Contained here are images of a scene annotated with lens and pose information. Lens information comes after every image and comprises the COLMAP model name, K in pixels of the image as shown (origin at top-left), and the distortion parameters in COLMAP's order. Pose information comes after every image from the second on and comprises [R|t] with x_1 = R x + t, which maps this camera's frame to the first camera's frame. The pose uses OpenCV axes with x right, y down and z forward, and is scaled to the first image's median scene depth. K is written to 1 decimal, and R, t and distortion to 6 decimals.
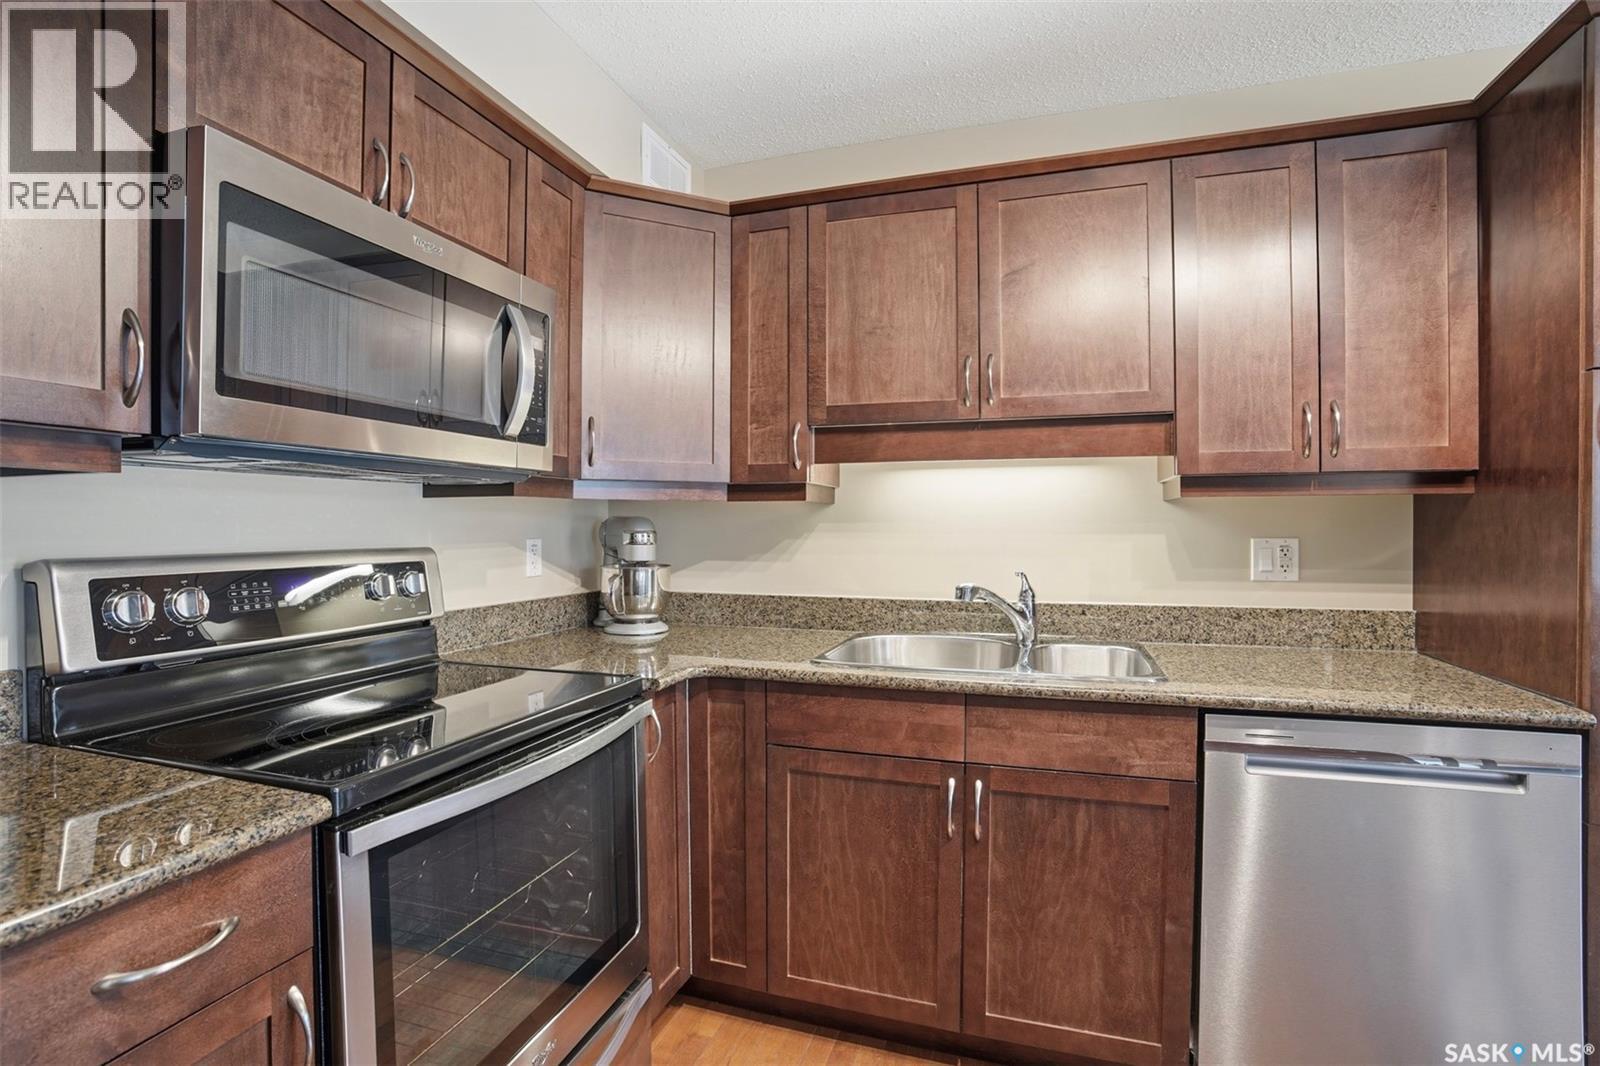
lens RADIAL K [[744.7, 0, 800.0], [0, 744.7, 533.0], [0, 0, 1]] dist [-0.092977, 0.041599]
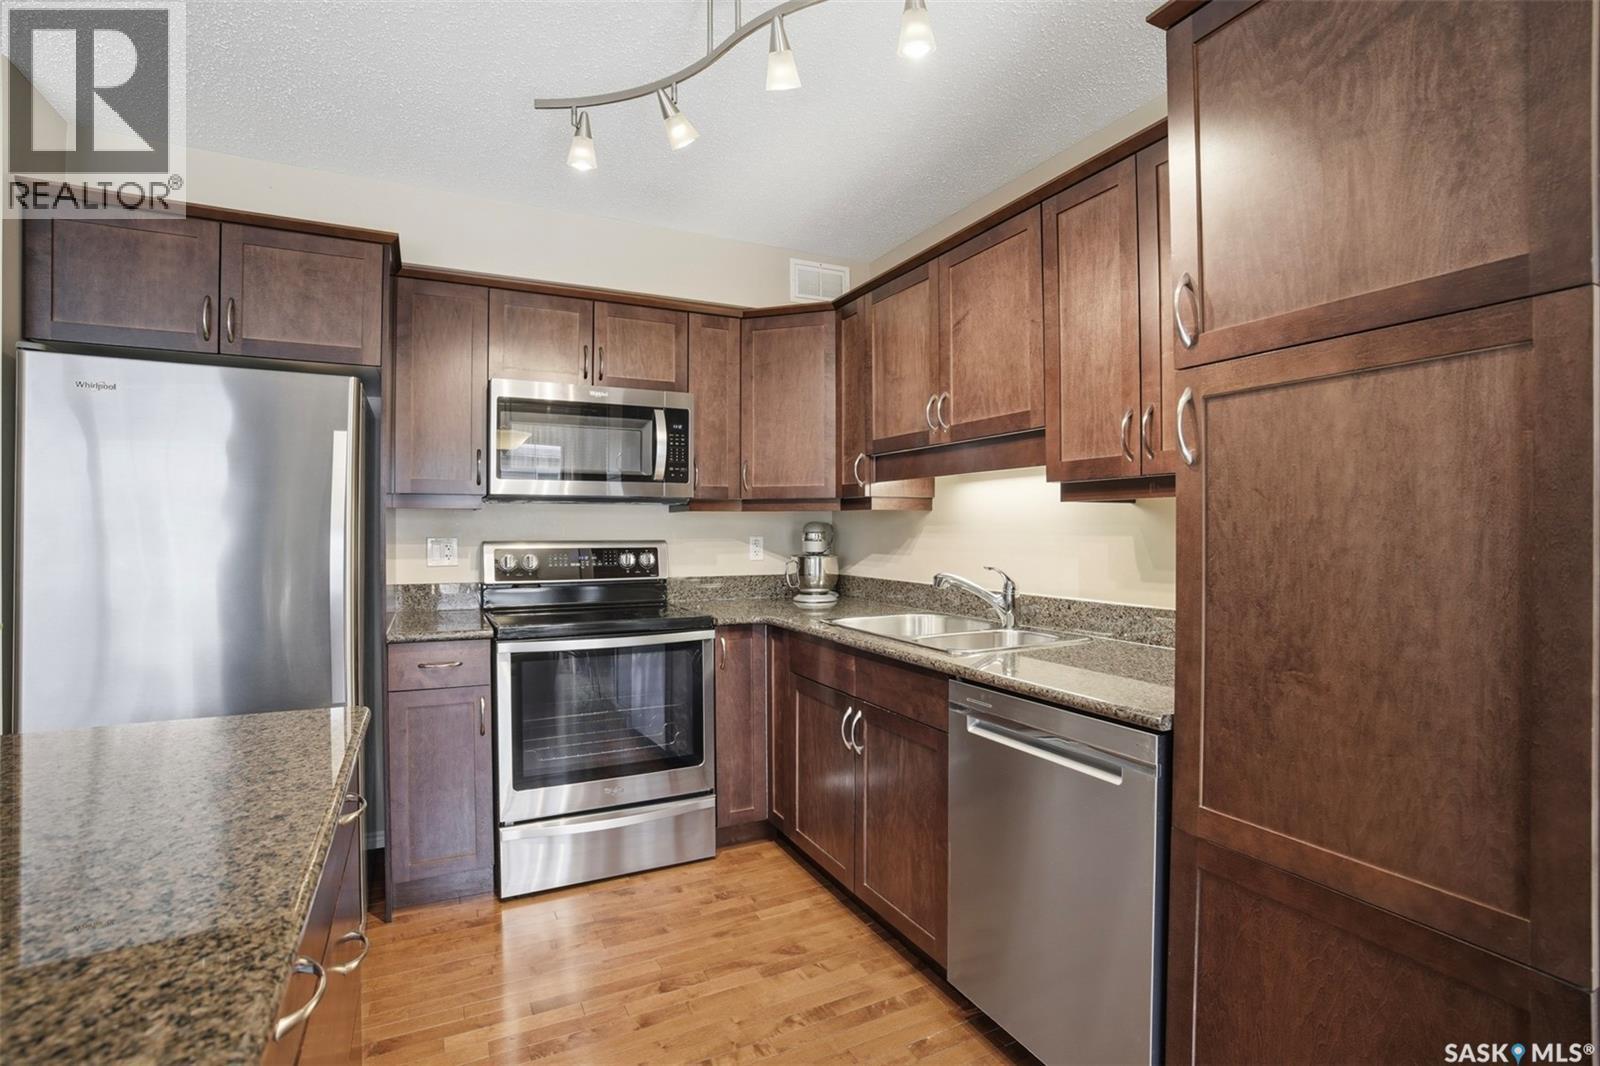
lens RADIAL K [[744.7, 0, 800.0], [0, 744.7, 533.0], [0, 0, 1]] dist [-0.092977, 0.041599]
pose [[0.709991, 0.004500, -0.704196, 0.934089], [-0.005607, 0.999984, 0.000737, -0.000837], [0.704188, 0.003425, 0.710005, -0.066574]]
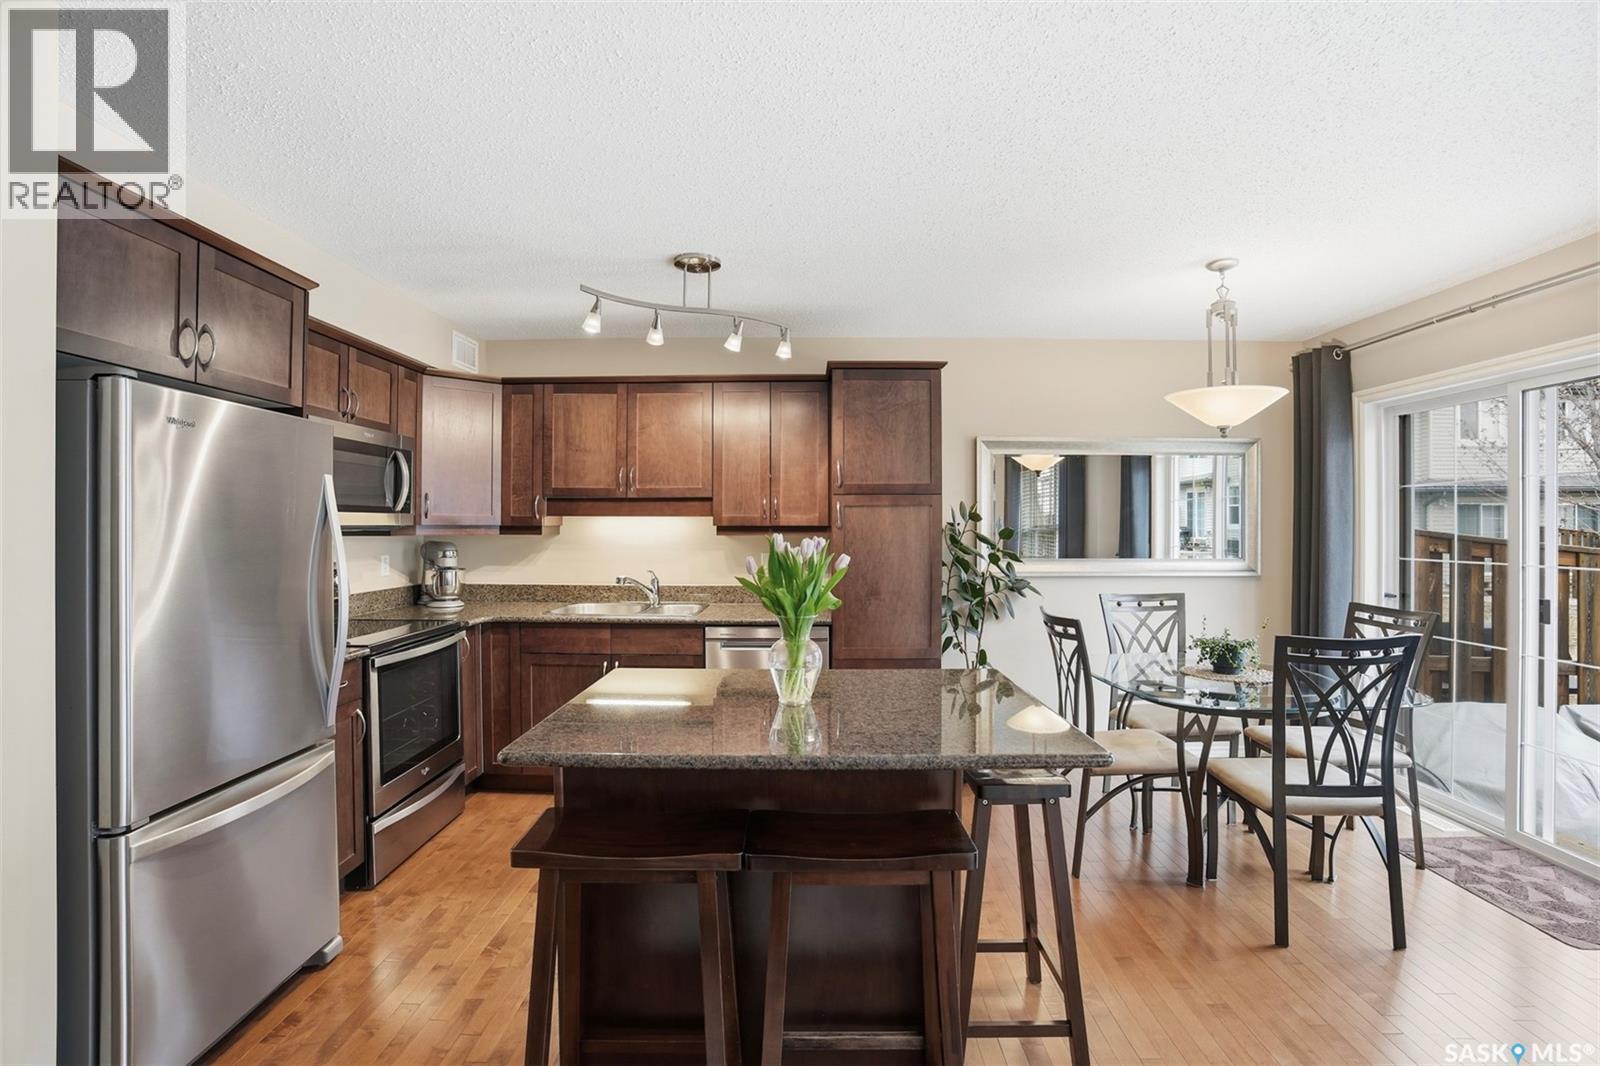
lens RADIAL K [[744.7, 0, 800.0], [0, 744.7, 533.0], [0, 0, 1]] dist [-0.092977, 0.041599]
pose [[0.953468, -0.000518, 0.301493, 0.075513], [-0.000094, 0.999998, 0.002015, -0.055805], [-0.301493, -0.001949, 0.953466, -1.111722]]
